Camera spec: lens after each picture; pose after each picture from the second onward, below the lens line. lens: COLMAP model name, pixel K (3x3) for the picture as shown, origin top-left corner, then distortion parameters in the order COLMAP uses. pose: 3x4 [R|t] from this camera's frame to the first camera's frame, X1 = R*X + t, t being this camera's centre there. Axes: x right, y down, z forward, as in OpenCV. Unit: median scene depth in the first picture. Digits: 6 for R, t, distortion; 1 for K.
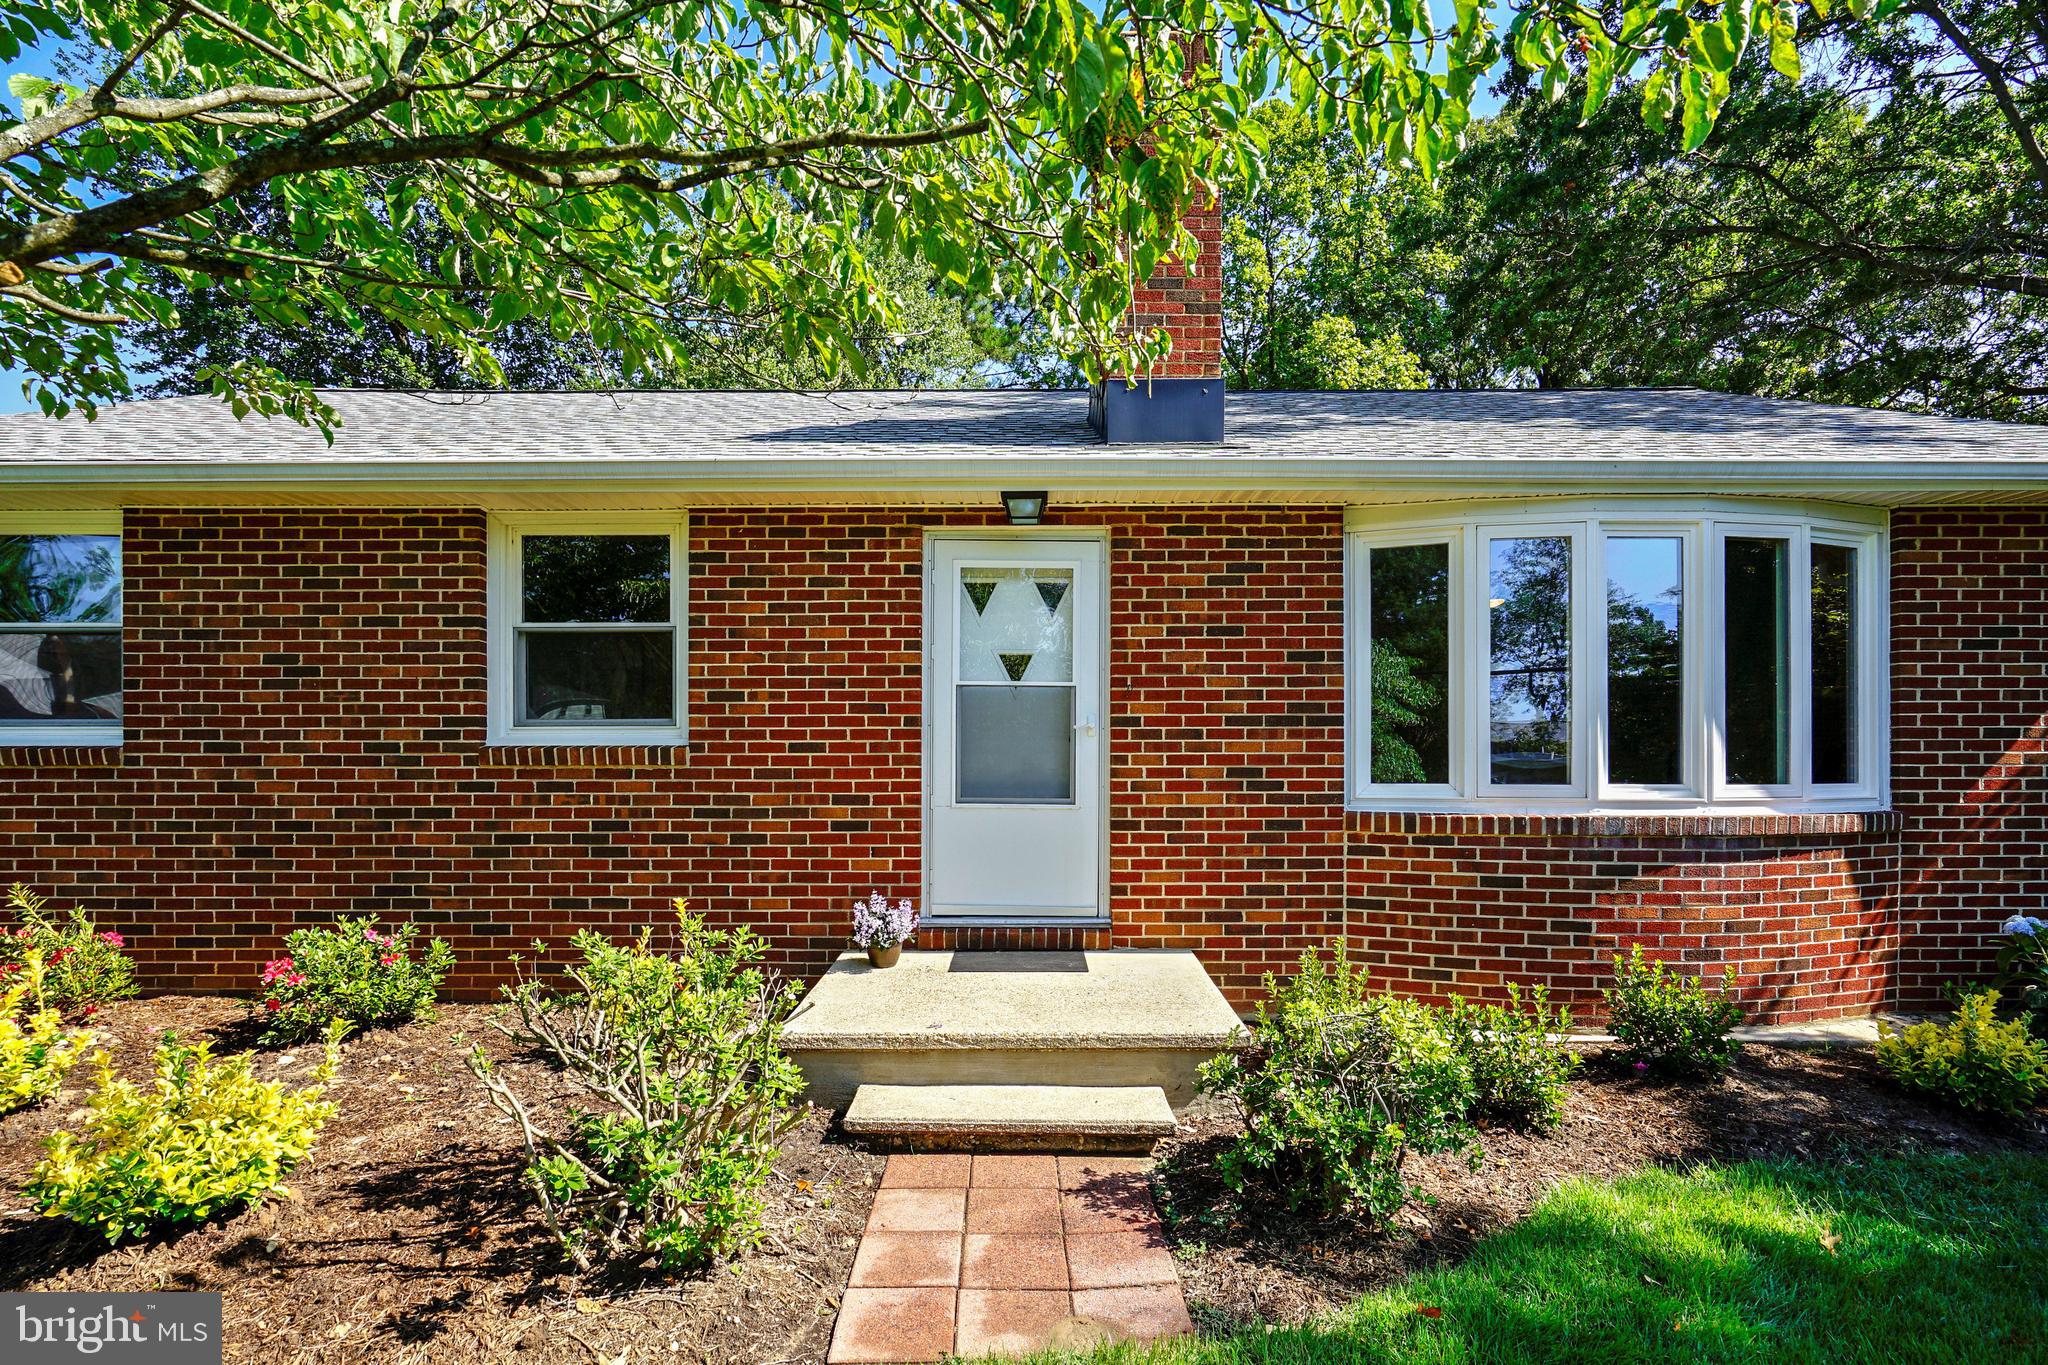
lens RADIAL K [[953.7, 0, 1027.3], [0, 953.7, 685.5], [0, 0, 1]] dist [-0.000148, 0.000005]
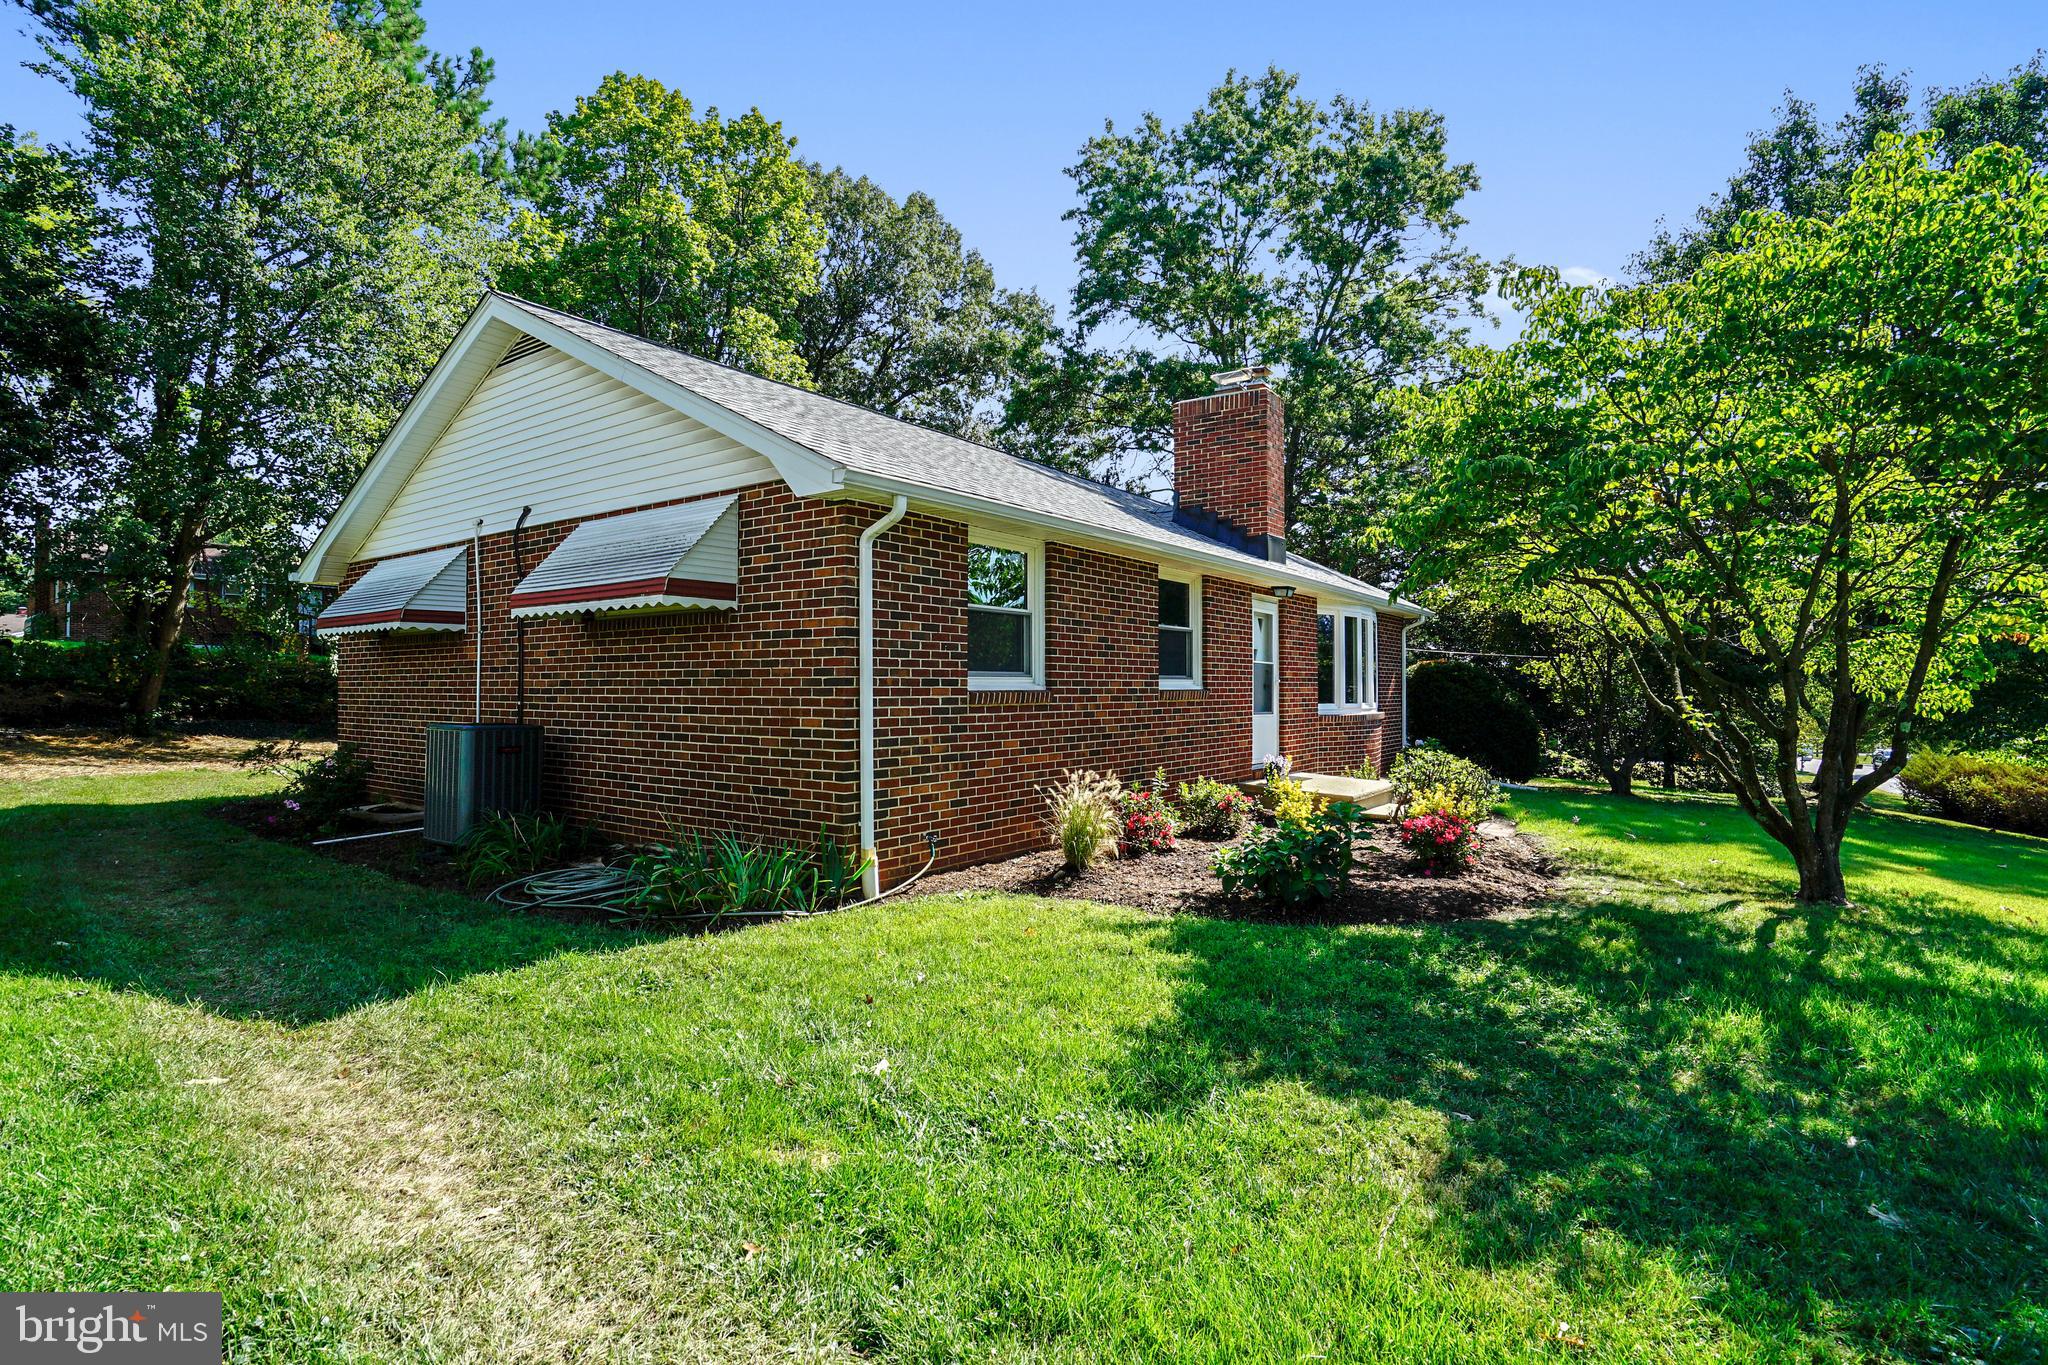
lens RADIAL K [[953.7, 0, 1024.9], [0, 953.7, 681.6], [0, 0, 1]] dist [-0.000148, 0.000005]
pose [[0.587607, 0.005175, 0.809130, -2.317271], [0.002427, 0.999964, -0.008158, 0.063347], [-0.809143, 0.006758, 0.587574, 0.105833]]
